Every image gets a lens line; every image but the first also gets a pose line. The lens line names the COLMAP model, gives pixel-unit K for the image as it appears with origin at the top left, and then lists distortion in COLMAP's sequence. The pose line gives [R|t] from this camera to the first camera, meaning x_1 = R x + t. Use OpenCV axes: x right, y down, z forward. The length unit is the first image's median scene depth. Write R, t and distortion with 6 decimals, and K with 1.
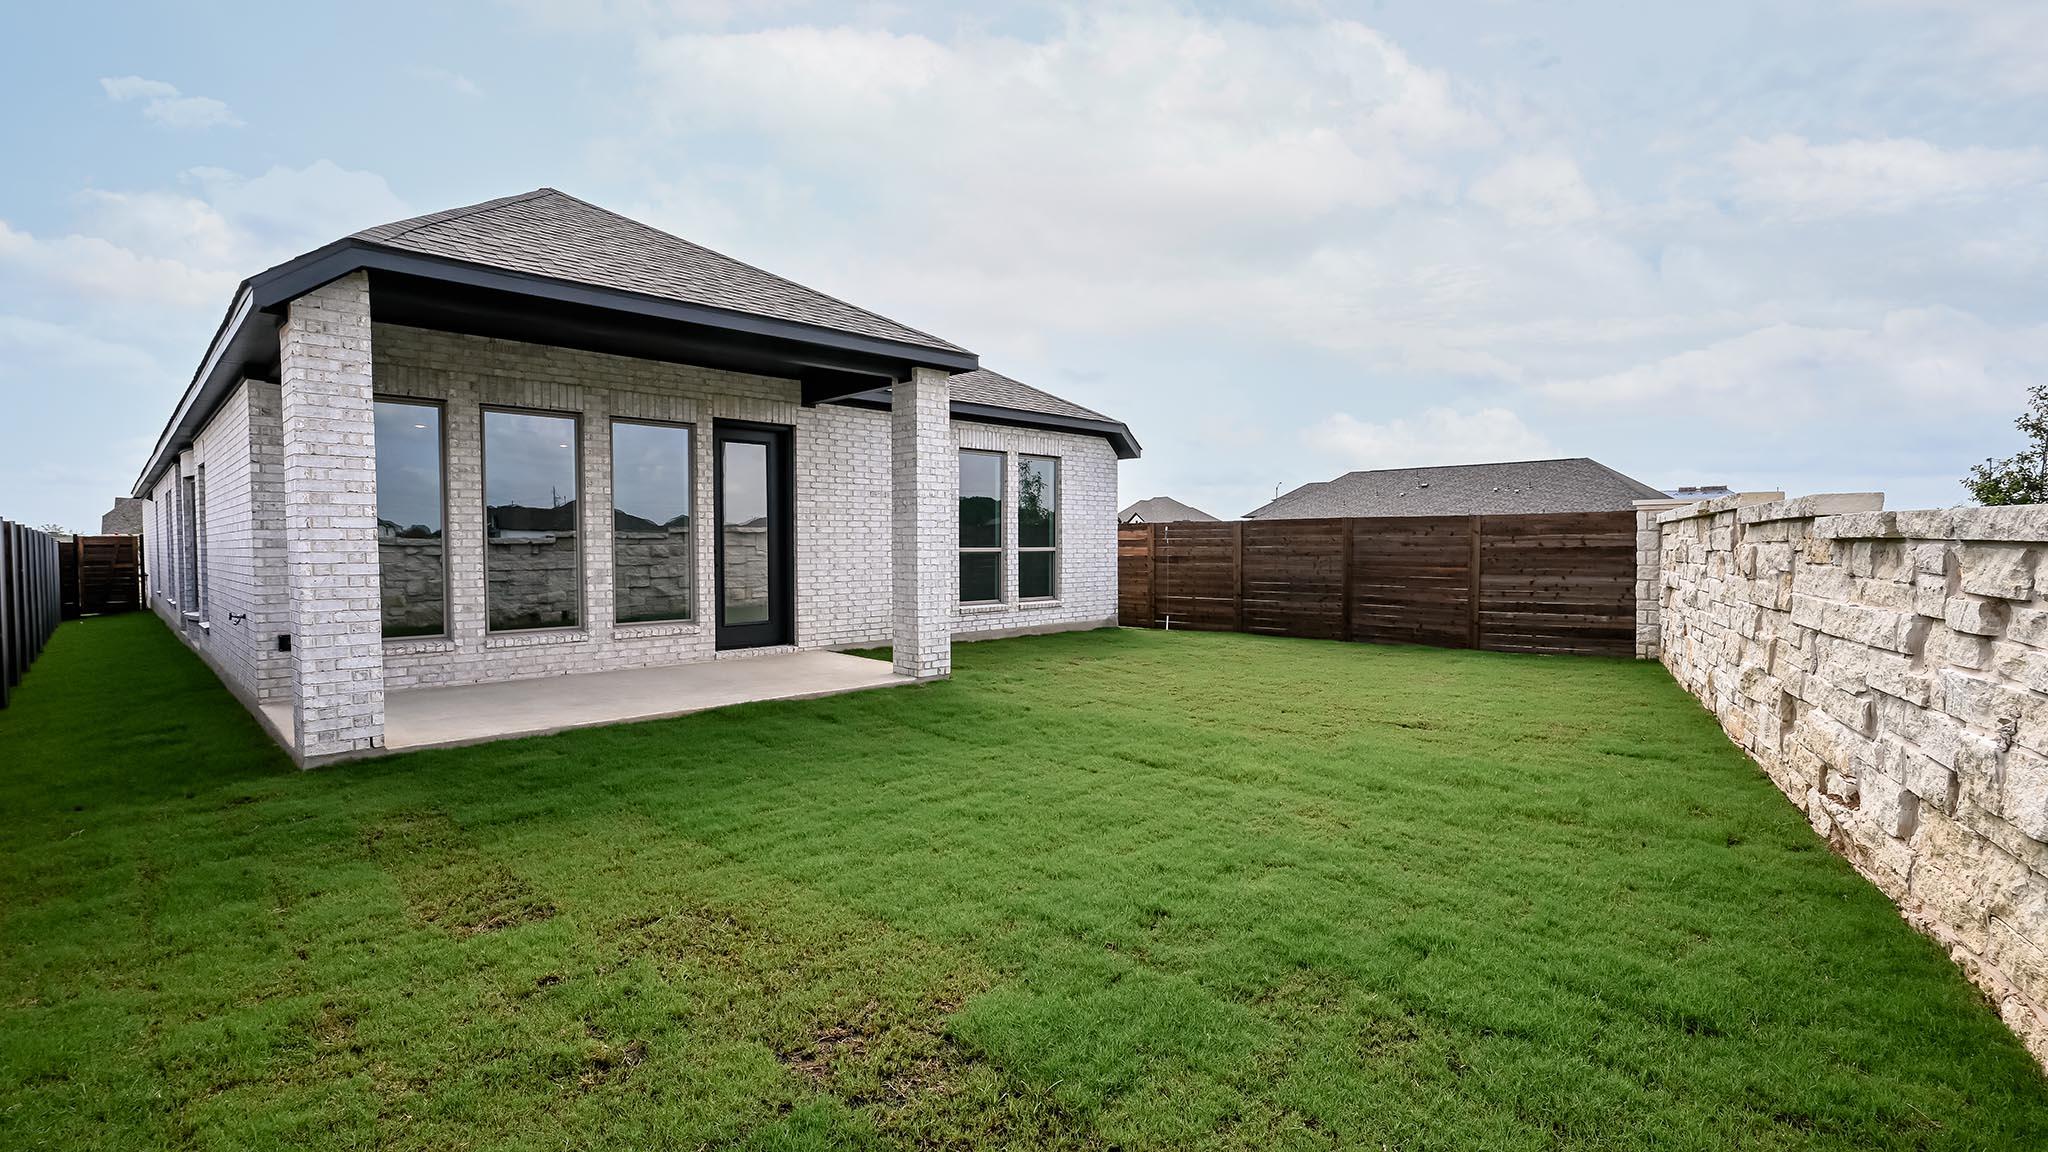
lens RADIAL K [[931.5, 0, 1024.0], [0, 931.5, 576.0], [0, 0, 1]] dist [0.001271, 0.000023]
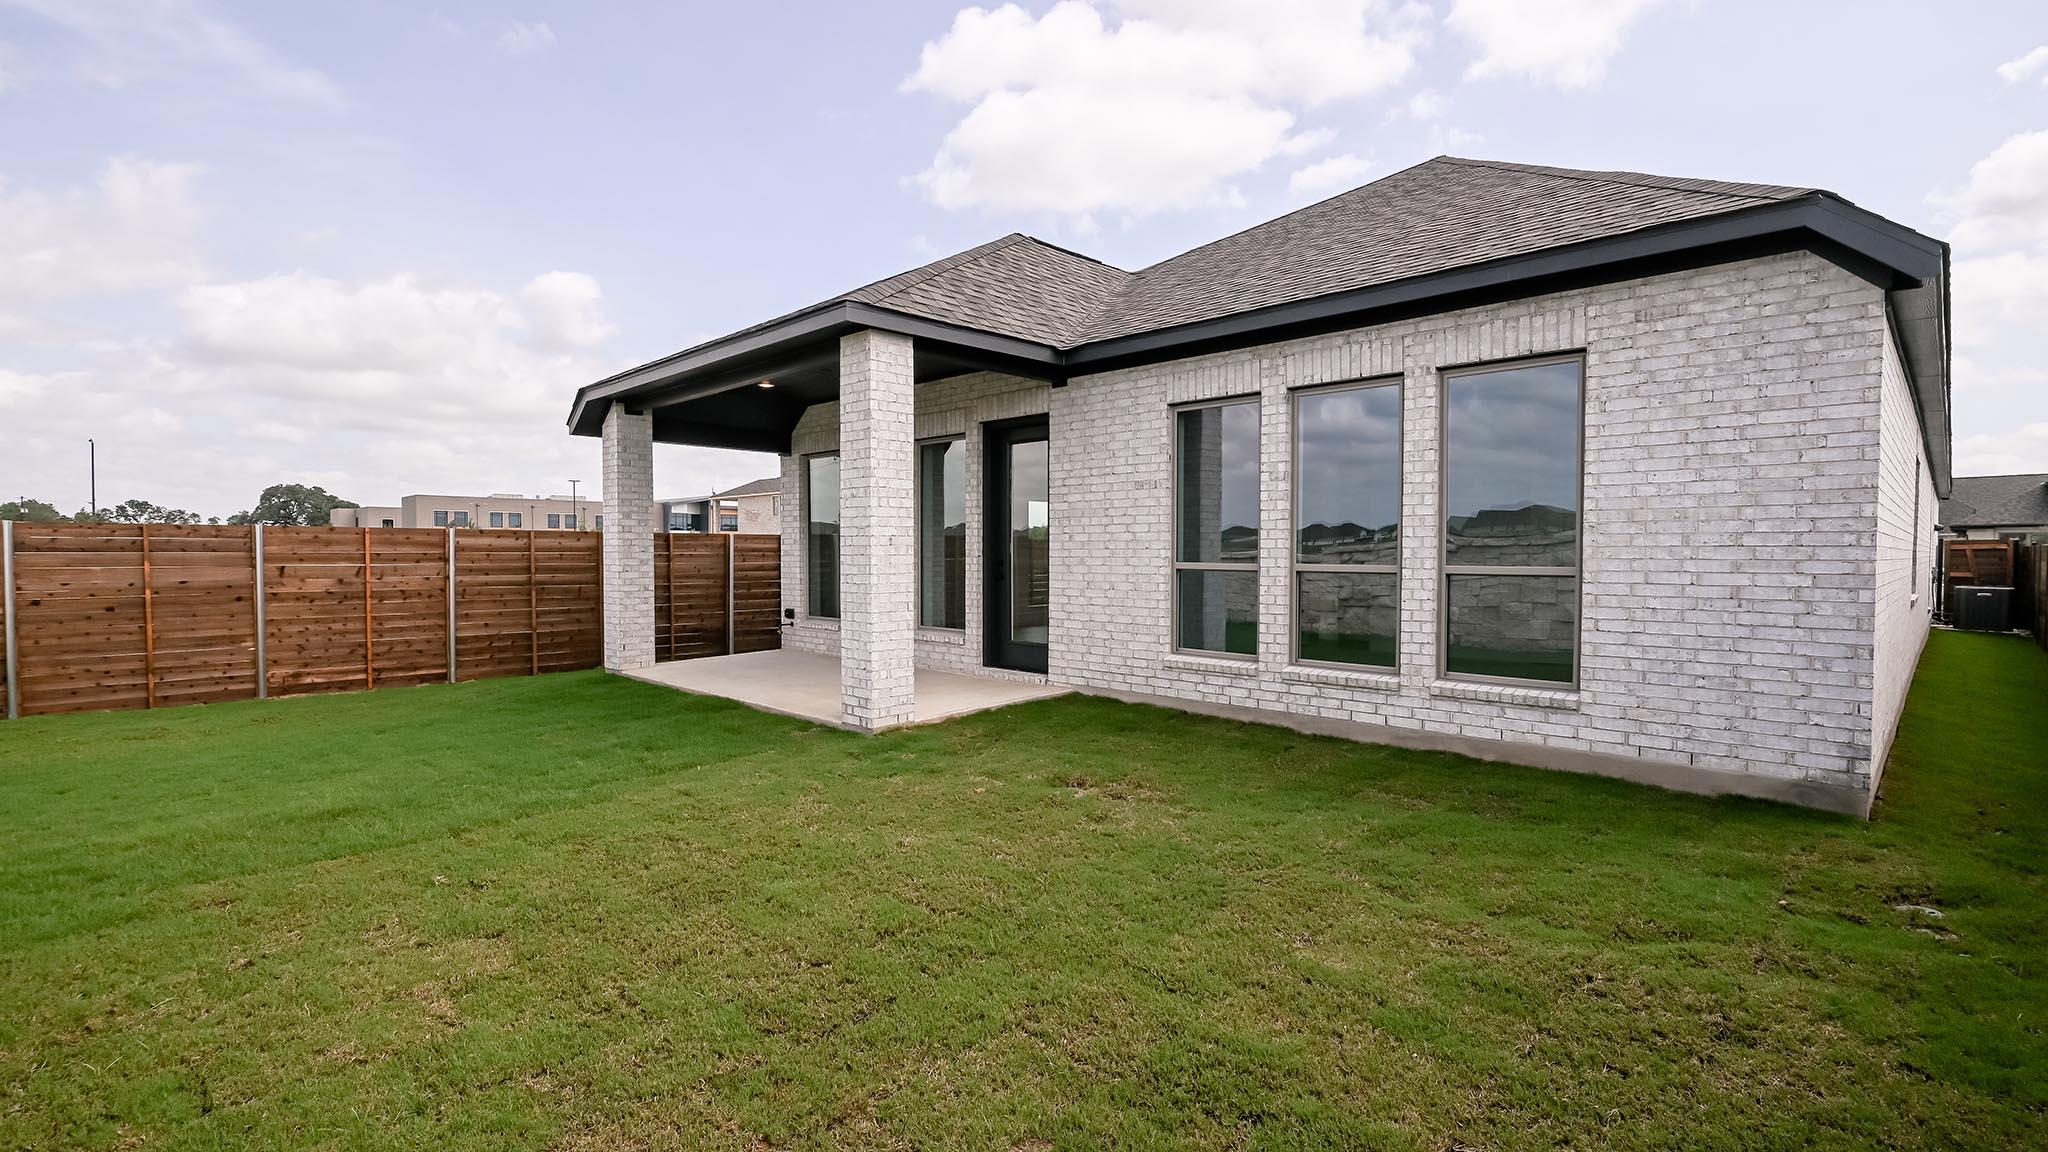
lens RADIAL K [[931.5, 0, 1024.0], [0, 931.5, 576.0], [0, 0, 1]] dist [0.001271, 0.000023]
pose [[0.008249, 0.030473, -0.999502, 0.558080], [-0.035214, 0.998924, 0.030164, -0.038200], [0.999346, 0.034947, 0.009313, 0.923603]]
